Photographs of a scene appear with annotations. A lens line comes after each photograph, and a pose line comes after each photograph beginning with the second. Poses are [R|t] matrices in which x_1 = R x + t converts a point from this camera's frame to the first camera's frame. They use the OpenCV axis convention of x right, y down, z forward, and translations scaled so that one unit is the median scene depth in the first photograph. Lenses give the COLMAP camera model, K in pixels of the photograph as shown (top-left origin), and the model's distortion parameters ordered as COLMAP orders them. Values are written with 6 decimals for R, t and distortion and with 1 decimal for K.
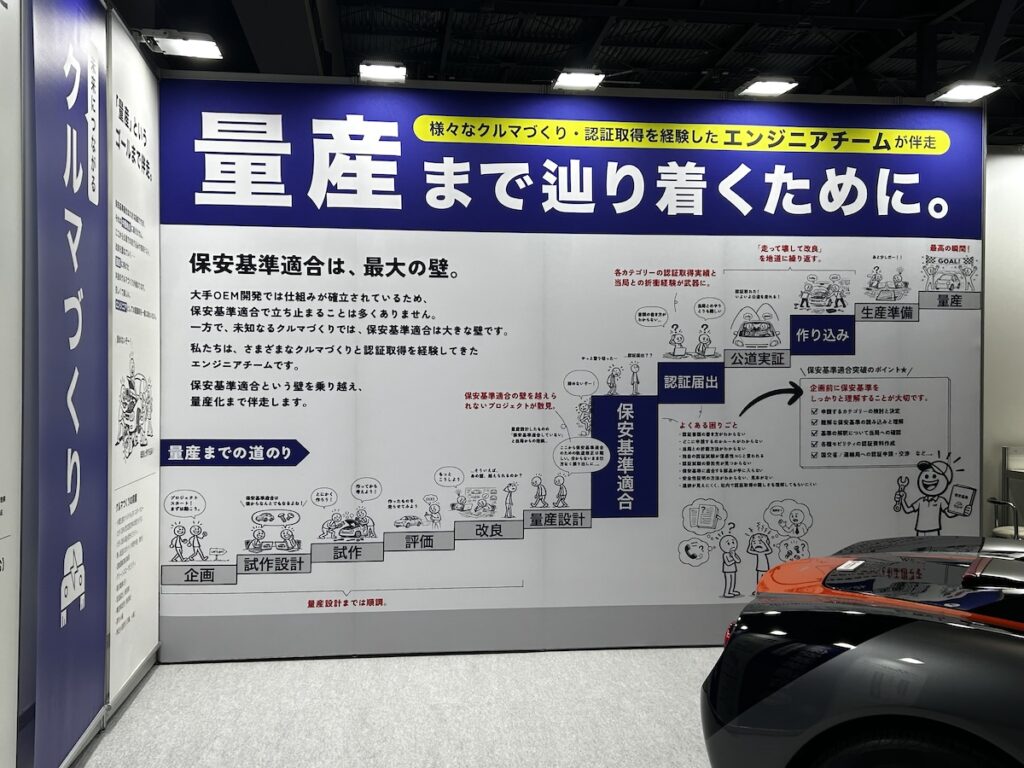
lens RADIAL K [[982.5, 0, 509.7], [0, 982.5, 383.1], [0, 0, 1]] dist [0.065743, 0.000000]
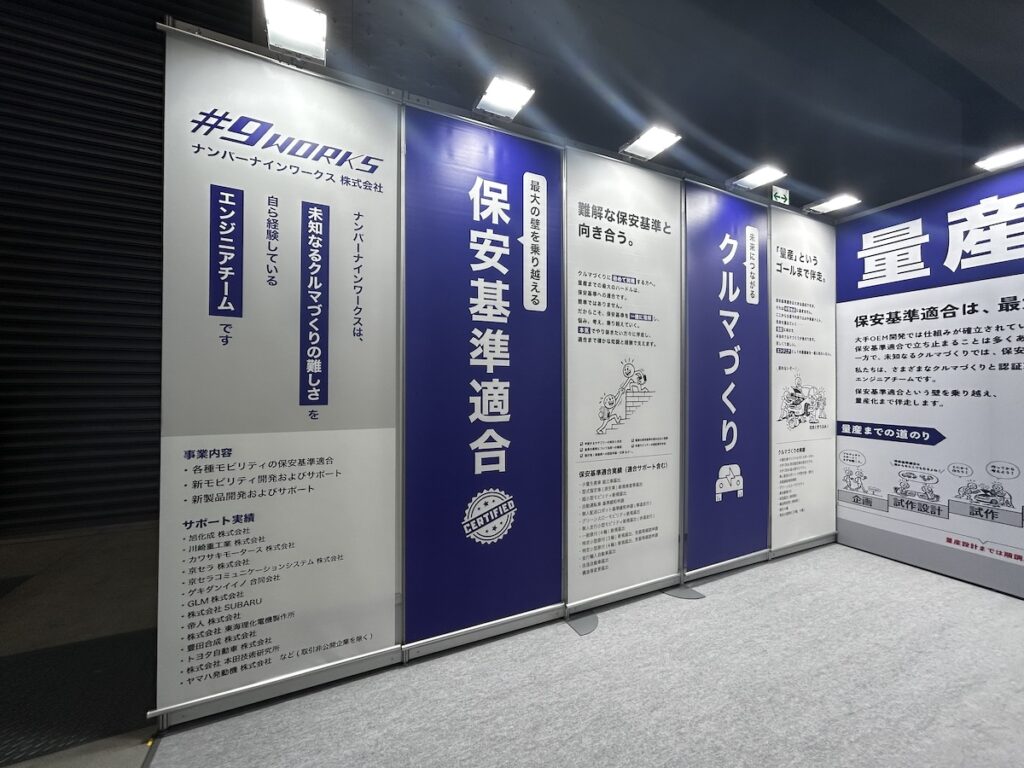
lens RADIAL K [[412.6, 0, 513.5], [0, 412.6, 383.7], [0, 0, 1]] dist [-0.002313, -0.000509]
pose [[0.315037, -0.006404, -0.949058, 0.179710], [-0.003737, 0.999961, -0.007987, -0.003233], [0.949072, 0.006063, 0.315001, 0.189446]]
